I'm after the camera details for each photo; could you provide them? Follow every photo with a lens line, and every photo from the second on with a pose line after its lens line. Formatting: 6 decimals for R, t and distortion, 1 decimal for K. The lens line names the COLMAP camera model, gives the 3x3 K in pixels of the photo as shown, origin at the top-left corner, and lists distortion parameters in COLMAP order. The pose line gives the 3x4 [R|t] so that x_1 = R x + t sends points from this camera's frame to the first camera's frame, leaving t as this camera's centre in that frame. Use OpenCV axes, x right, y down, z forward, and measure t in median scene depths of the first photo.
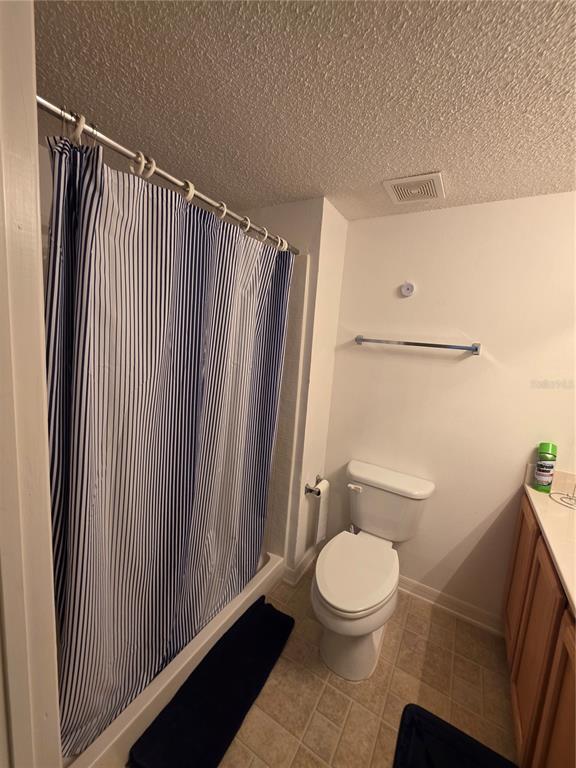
lens RADIAL K [[308.4, 0, 300.3], [0, 308.4, 382.5], [0, 0, 1]] dist [0.003104, 0.000178]
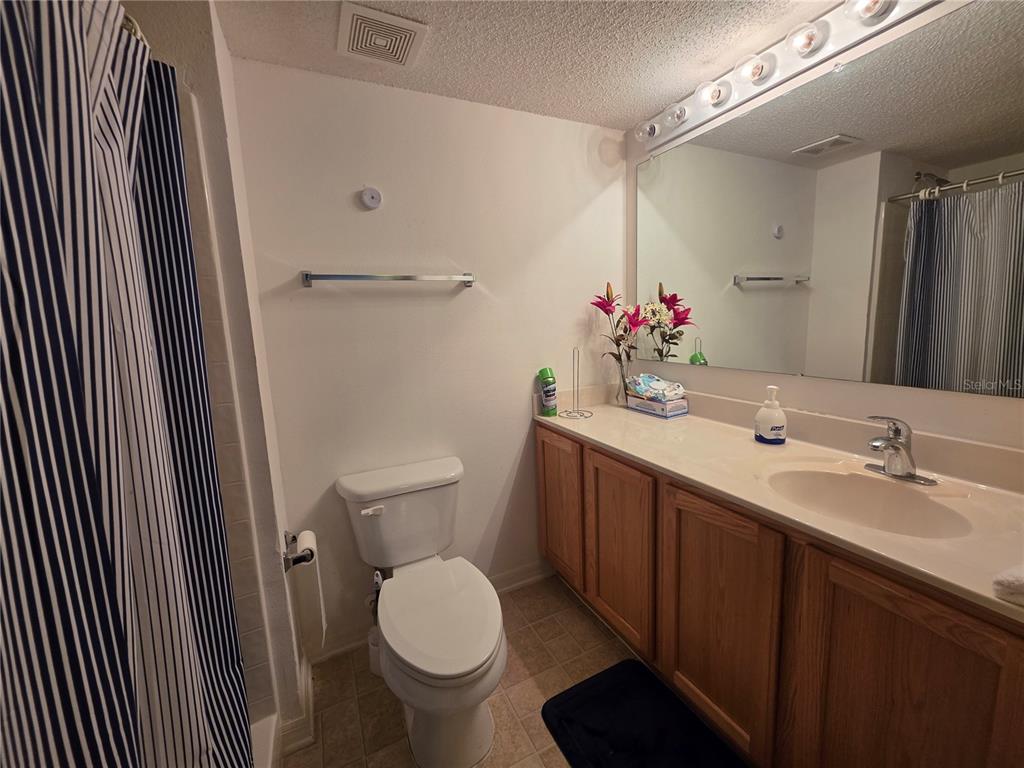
lens RADIAL K [[411.1, 0, 511.6], [0, 411.1, 371.7], [0, 0, 1]] dist [0.003104, 0.000178]
pose [[0.560807, -0.215557, 0.799394, -0.287969], [0.198325, 0.972379, 0.123070, 0.018814], [-0.803843, 0.089522, 0.588067, 0.267083]]
